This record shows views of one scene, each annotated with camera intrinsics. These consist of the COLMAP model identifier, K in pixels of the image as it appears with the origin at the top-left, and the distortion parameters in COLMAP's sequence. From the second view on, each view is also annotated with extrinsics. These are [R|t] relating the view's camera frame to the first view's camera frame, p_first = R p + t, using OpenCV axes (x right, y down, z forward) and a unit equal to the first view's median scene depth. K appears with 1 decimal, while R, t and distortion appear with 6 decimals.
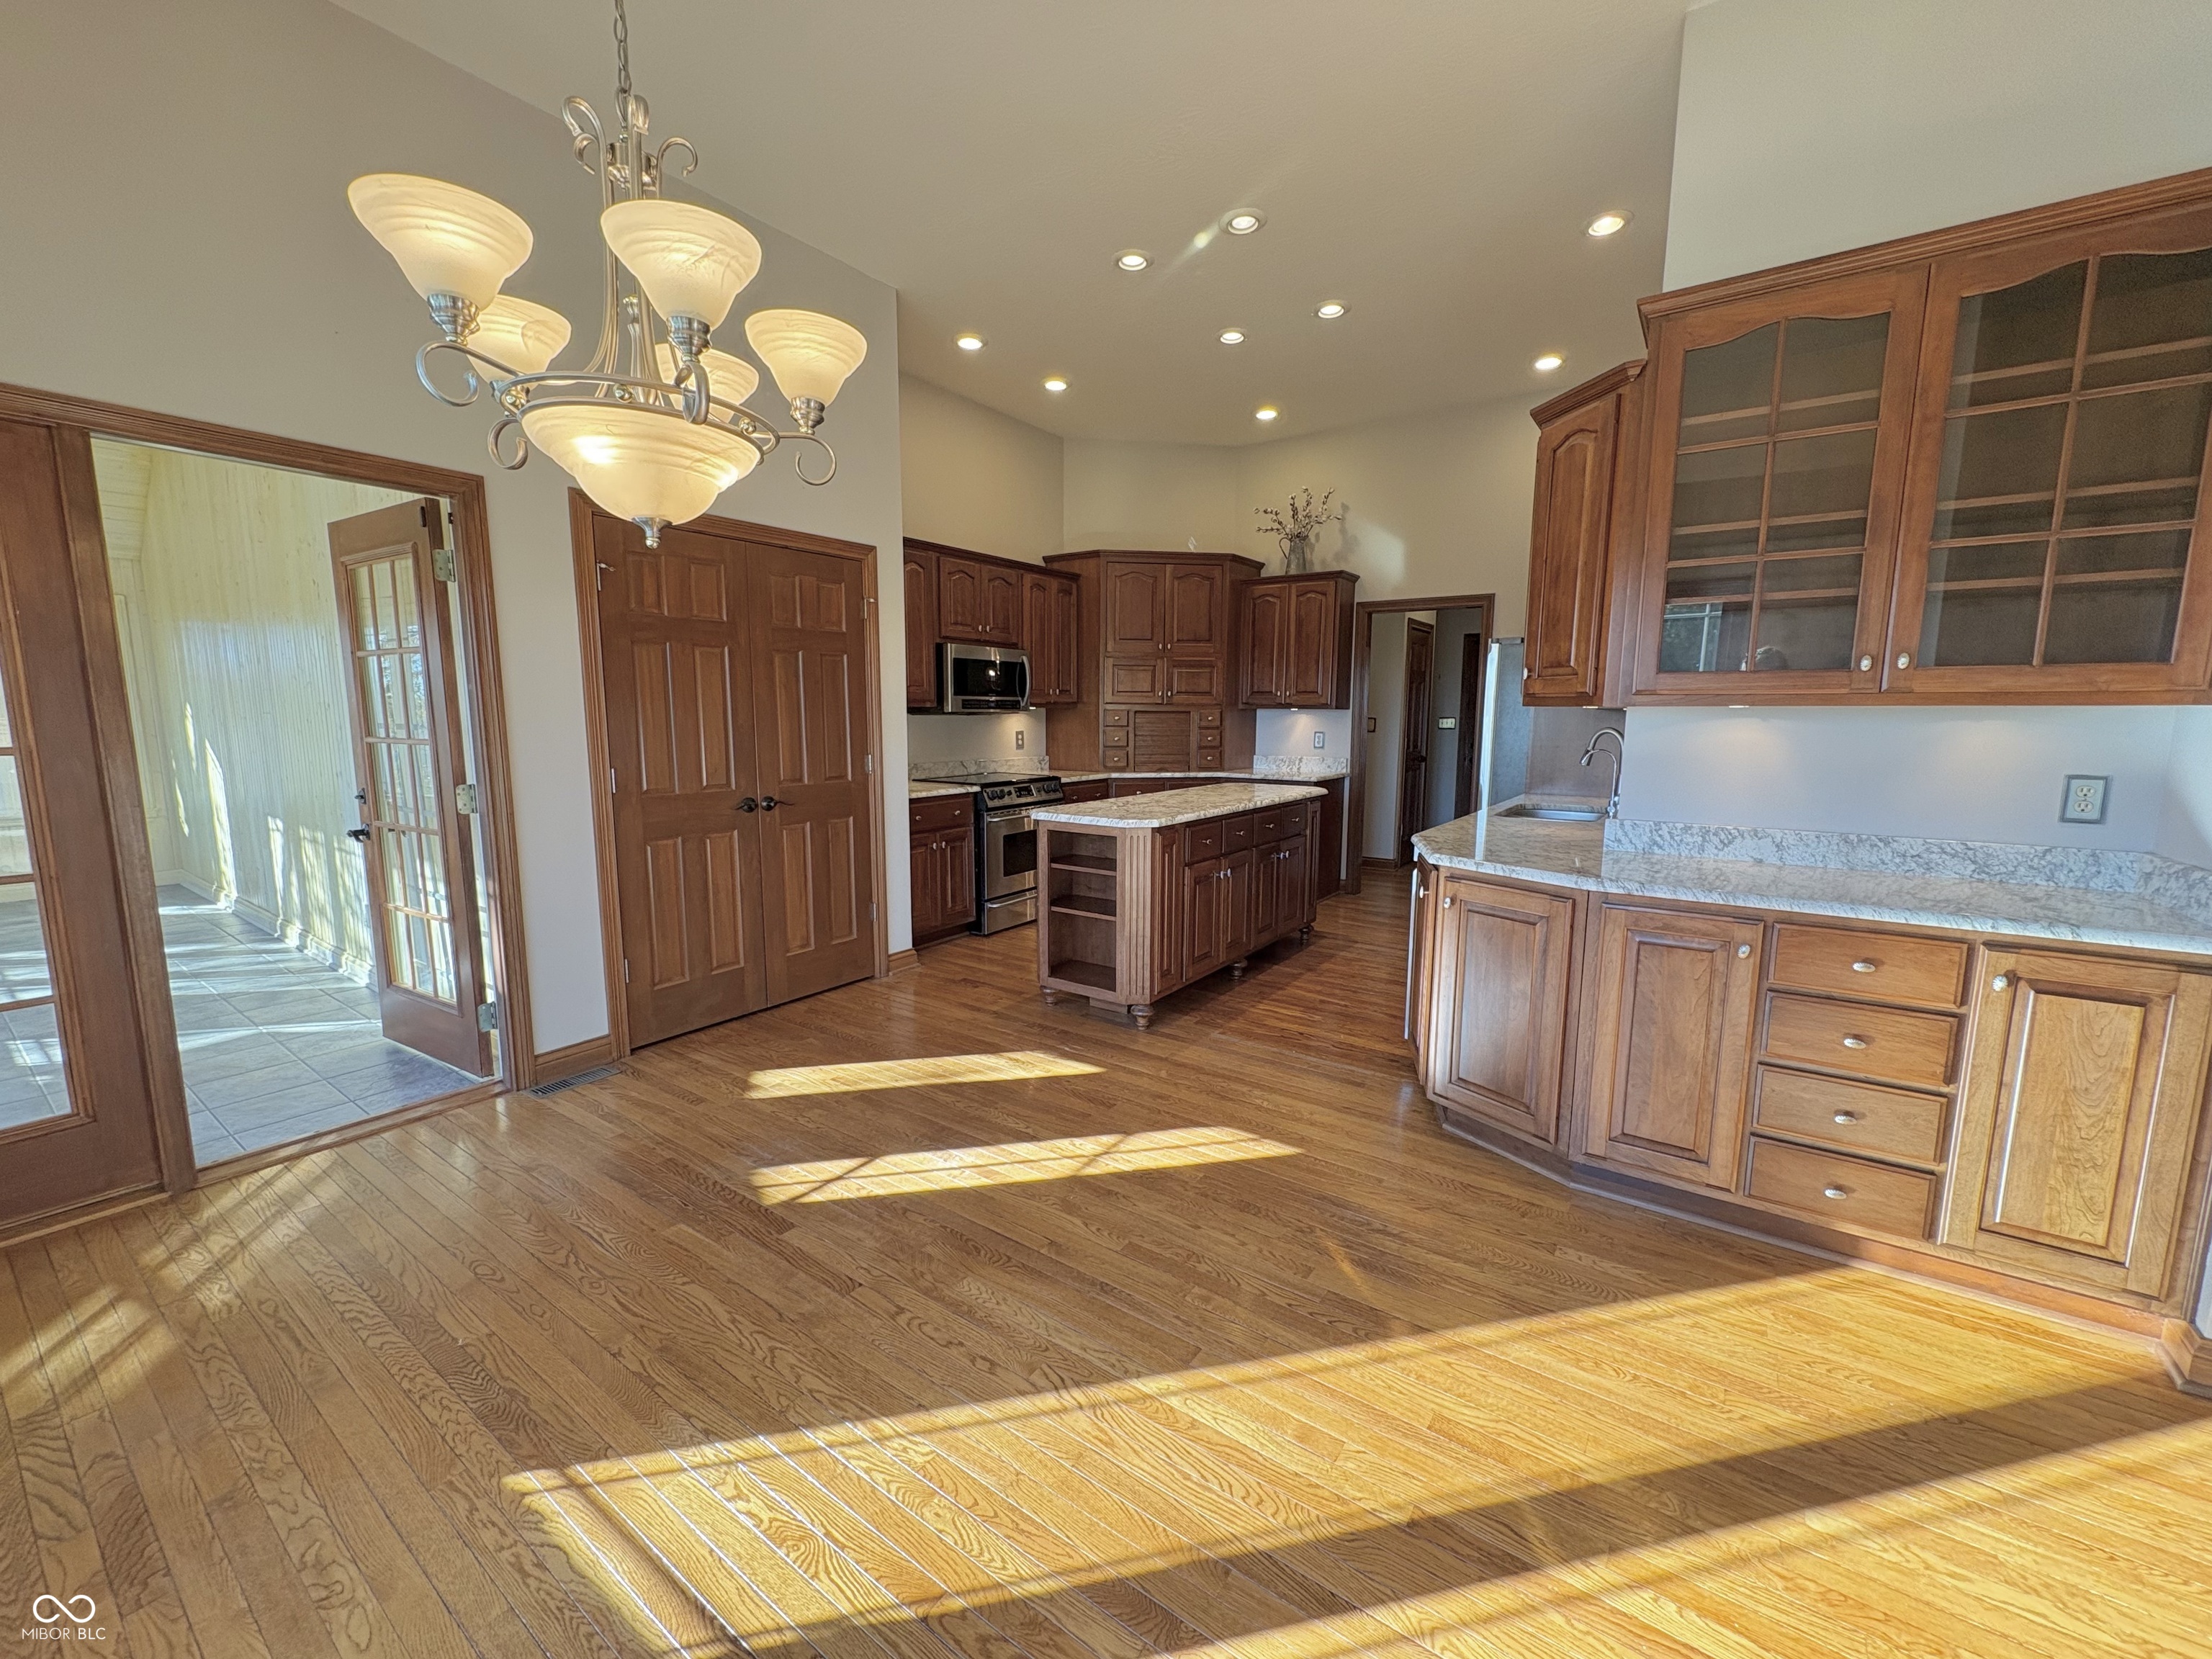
lens RADIAL K [[874.7, 0, 1105.4], [0, 874.7, 819.7], [0, 0, 1]] dist [-0.008830, 0.000296]
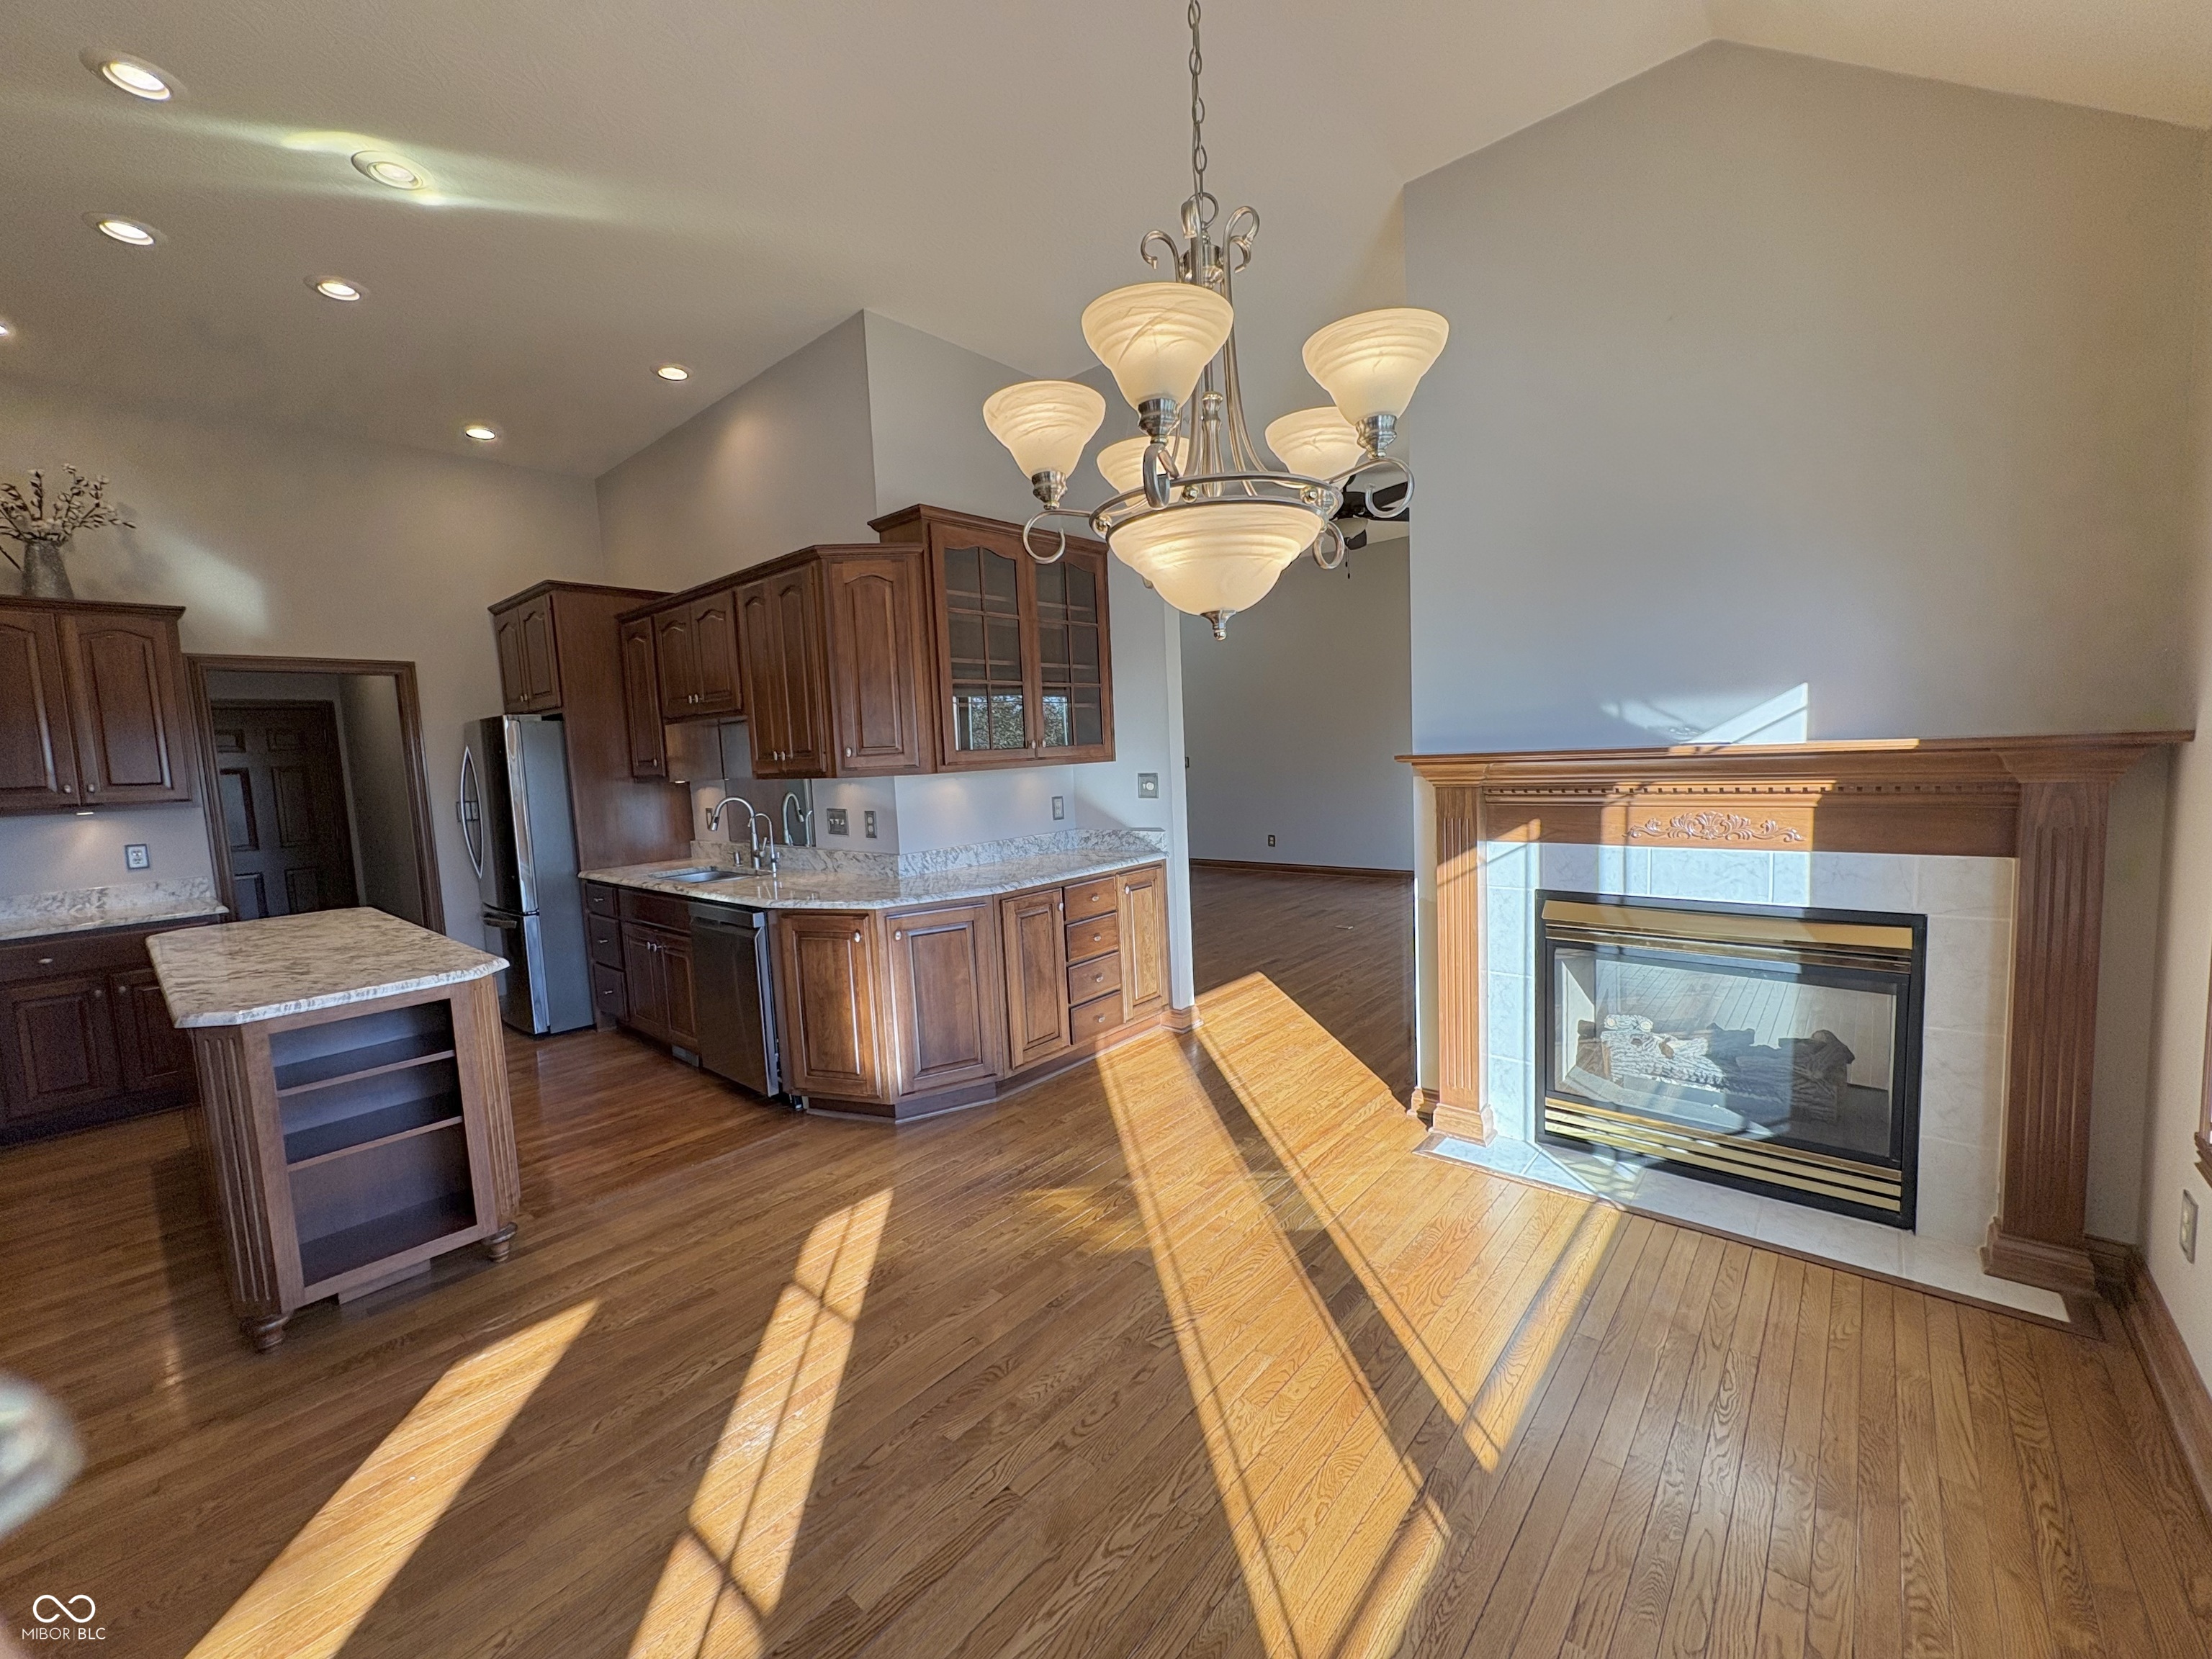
lens RADIAL K [[874.7, 0, 1103.1], [0, 874.7, 836.3], [0, 0, 1]] dist [-0.008830, 0.000296]
pose [[0.109567, -0.111573, 0.987698, -0.949449], [0.171613, 0.980881, 0.091766, -0.129589], [-0.979053, 0.159447, 0.126620, 0.653333]]
